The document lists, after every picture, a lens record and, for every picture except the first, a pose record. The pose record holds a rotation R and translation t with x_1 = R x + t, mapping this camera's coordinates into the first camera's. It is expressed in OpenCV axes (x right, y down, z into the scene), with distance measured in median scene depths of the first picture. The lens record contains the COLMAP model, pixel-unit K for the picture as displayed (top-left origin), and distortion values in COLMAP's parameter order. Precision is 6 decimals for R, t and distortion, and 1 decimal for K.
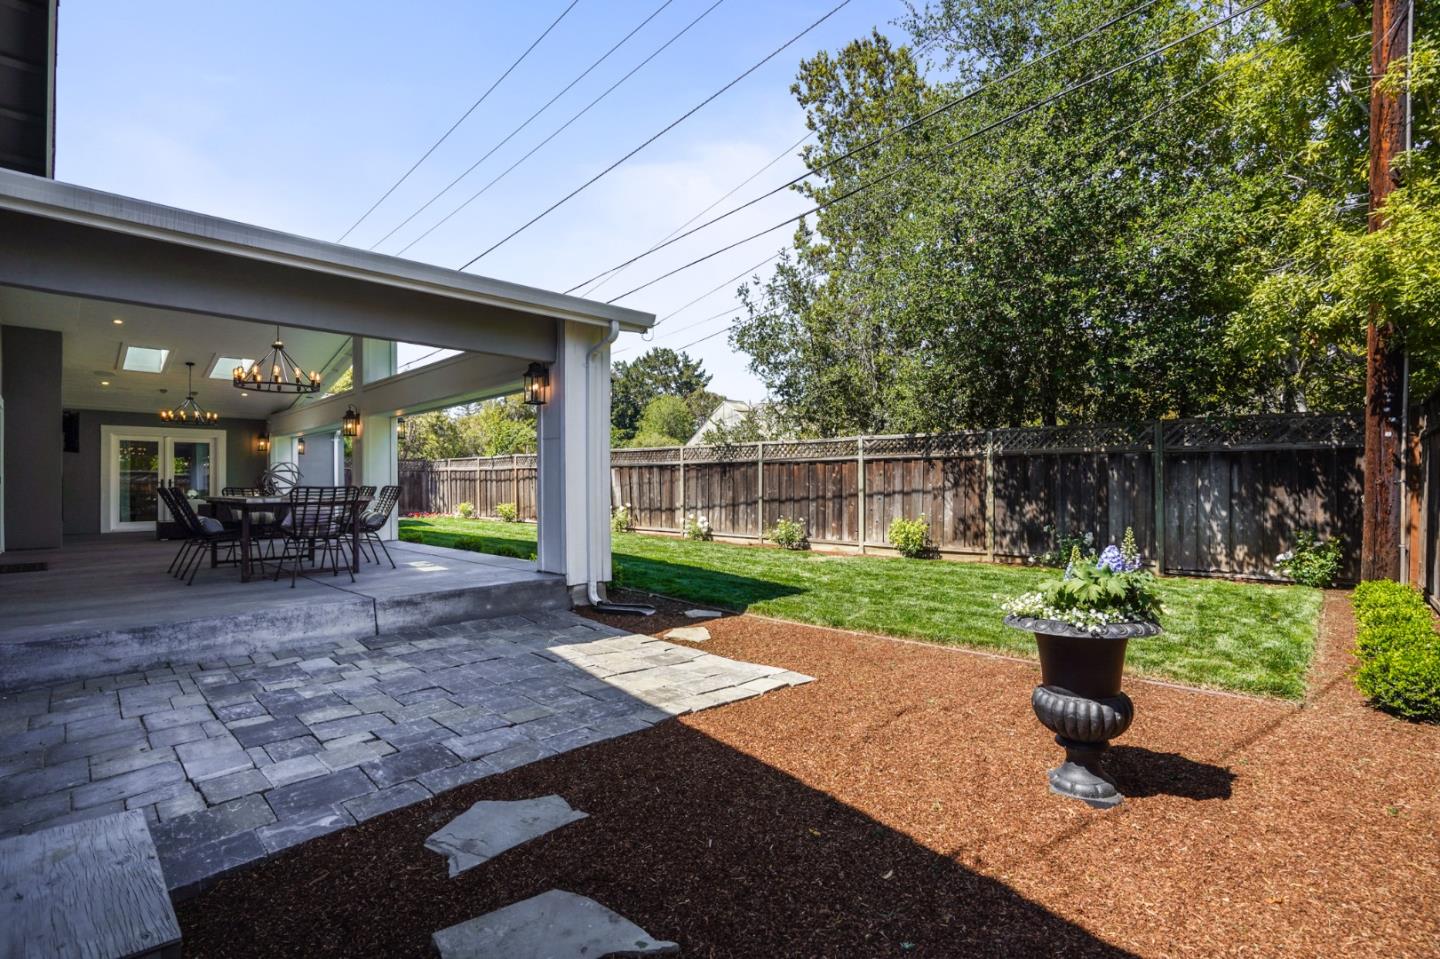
lens RADIAL K [[667.1, 0, 715.0], [0, 667.1, 482.1], [0, 0, 1]] dist [-0.051294, 0.019728]
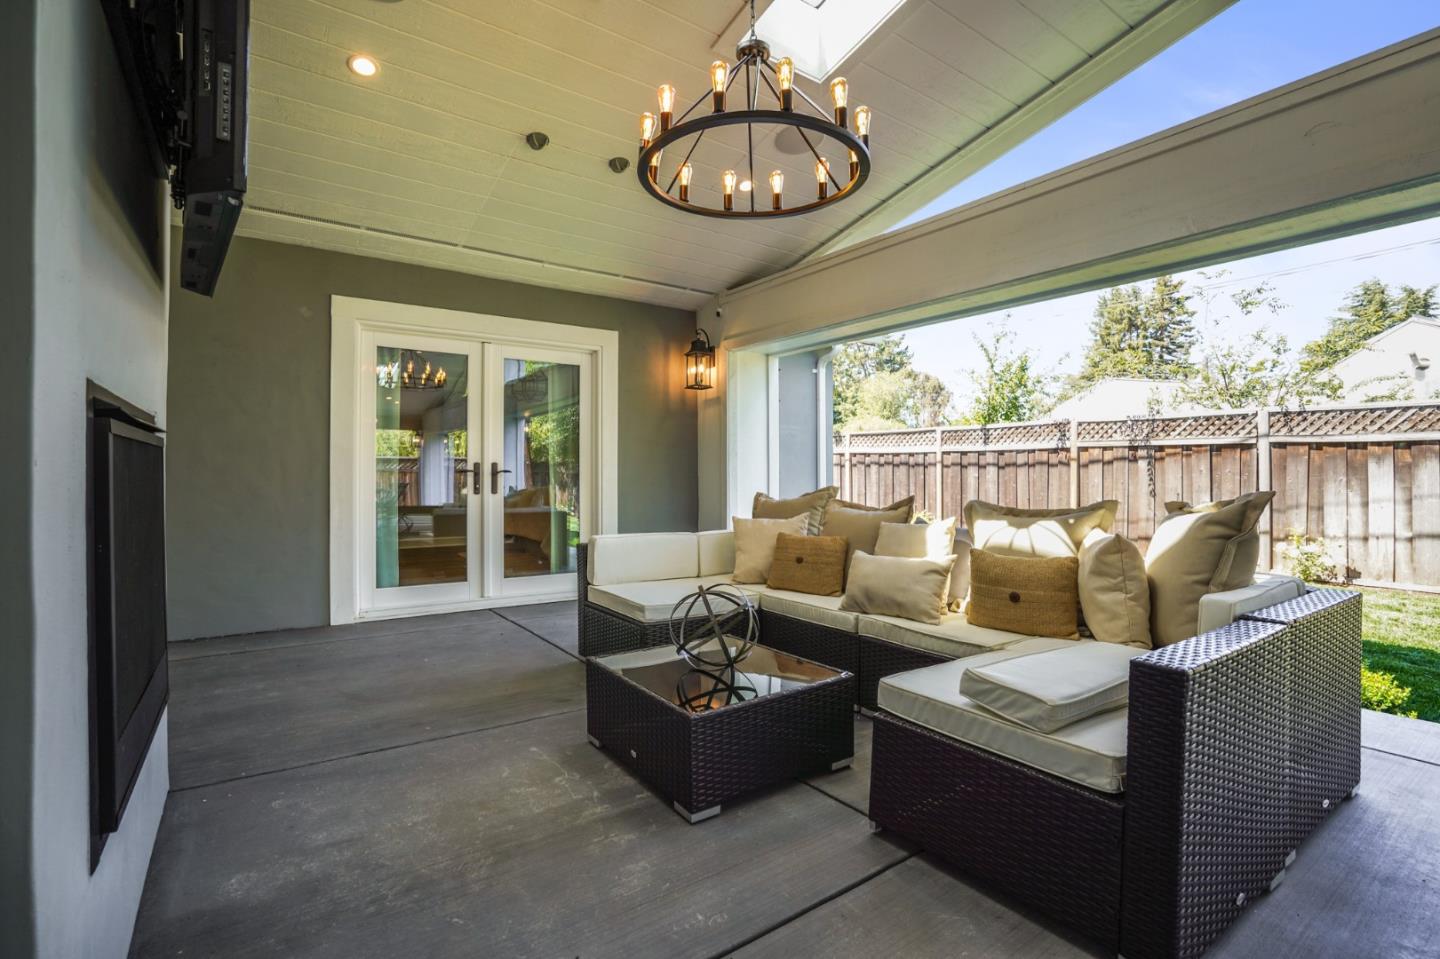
lens RADIAL K [[667.1, 0, 715.0], [0, 667.1, 482.1], [0, 0, 1]] dist [-0.051294, 0.019728]
pose [[0.989881, 0.003618, -0.141852, -0.554794], [-0.002253, 0.999950, 0.009788, 0.002101], [0.141880, -0.009370, 0.989840, 0.547351]]
